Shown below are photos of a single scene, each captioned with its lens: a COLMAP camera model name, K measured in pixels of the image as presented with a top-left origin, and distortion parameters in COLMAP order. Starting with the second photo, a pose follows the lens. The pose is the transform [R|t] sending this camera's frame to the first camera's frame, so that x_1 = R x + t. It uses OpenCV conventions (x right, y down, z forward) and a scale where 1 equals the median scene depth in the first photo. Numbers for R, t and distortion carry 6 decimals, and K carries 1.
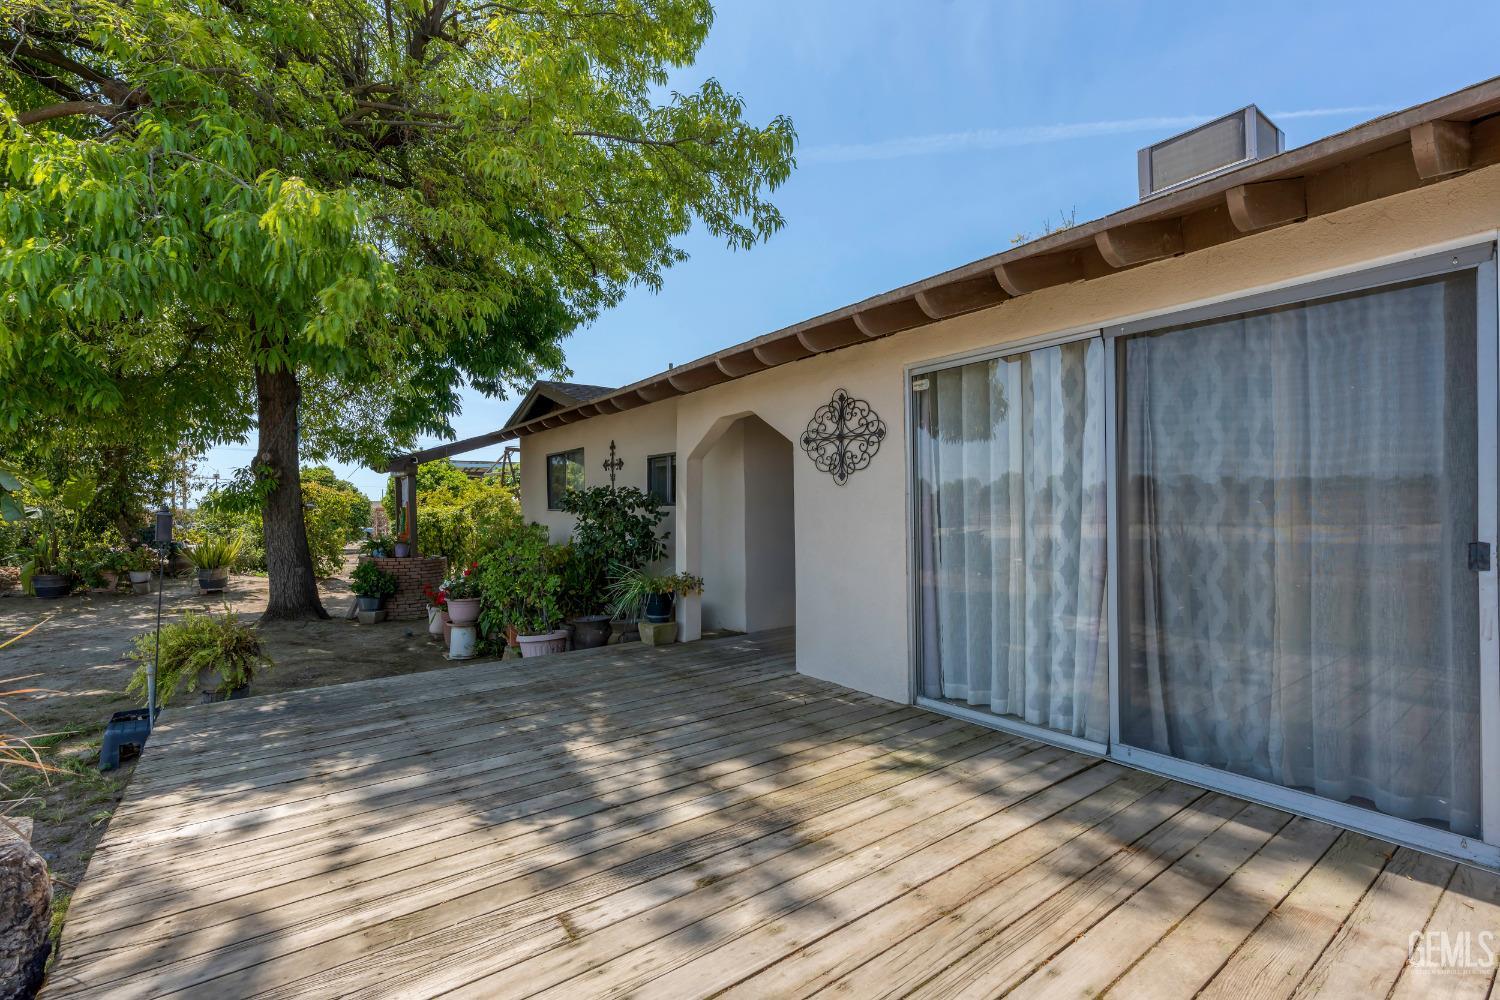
lens RADIAL K [[682.1, 0, 754.2], [0, 682.1, 503.5], [0, 0, 1]] dist [-0.003613, -0.000328]
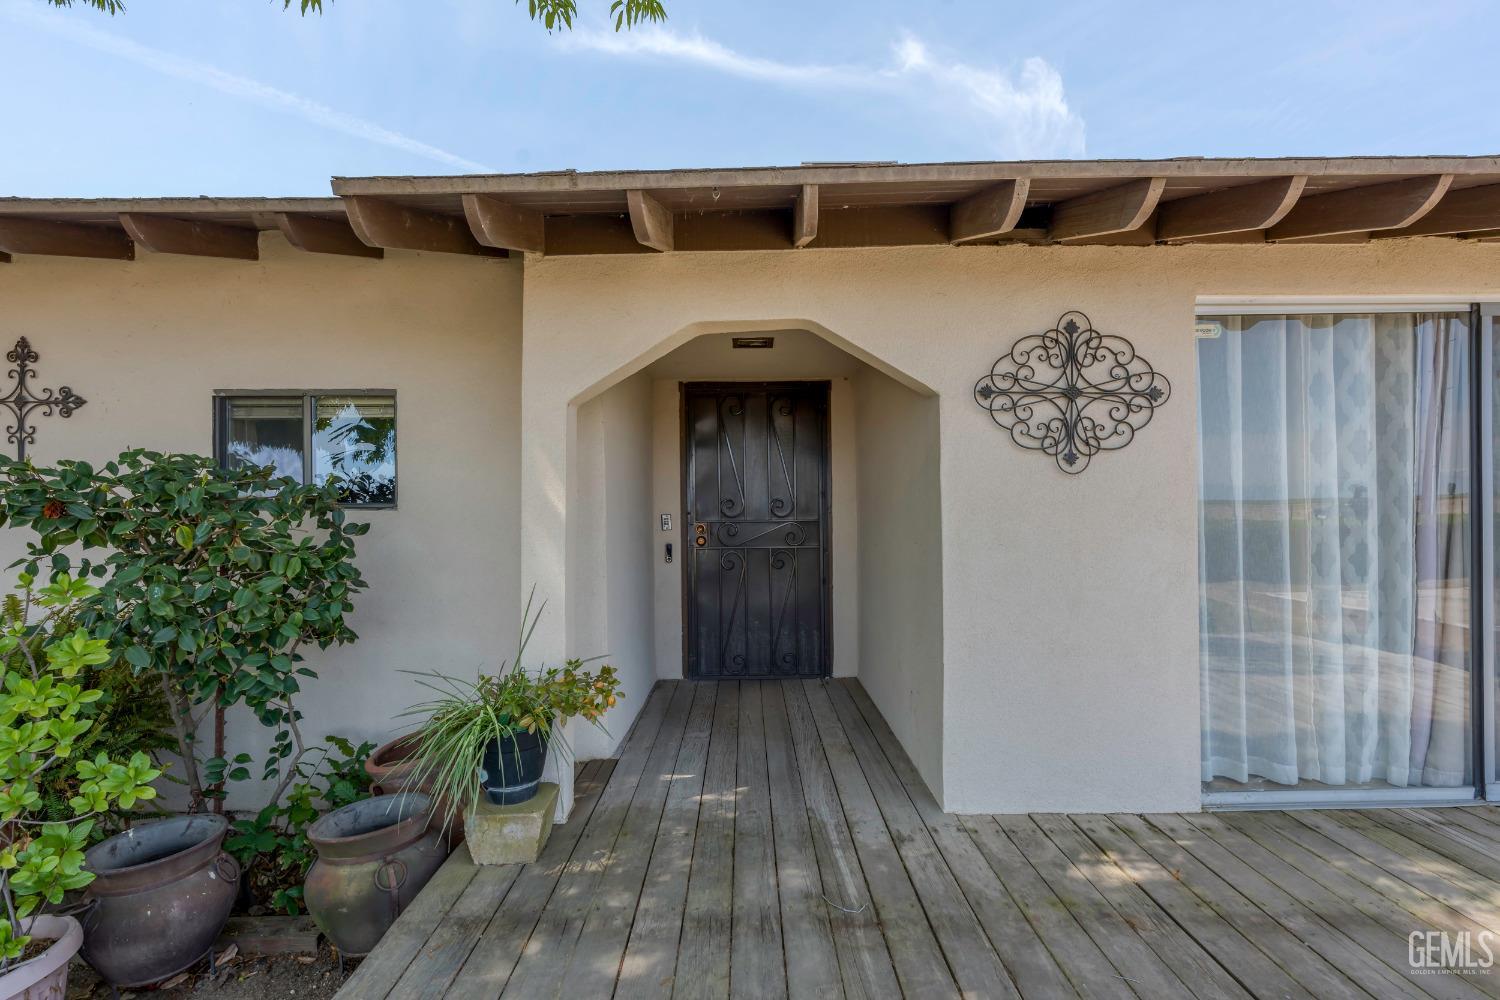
lens RADIAL K [[682.1, 0, 748.6], [0, 682.1, 503.9], [0, 0, 1]] dist [-0.003613, -0.000328]
pose [[0.599883, 0.010352, 0.800021, -0.517638], [-0.002241, 0.999934, -0.011258, 0.006416], [-0.800085, 0.004961, 0.599866, 0.874961]]
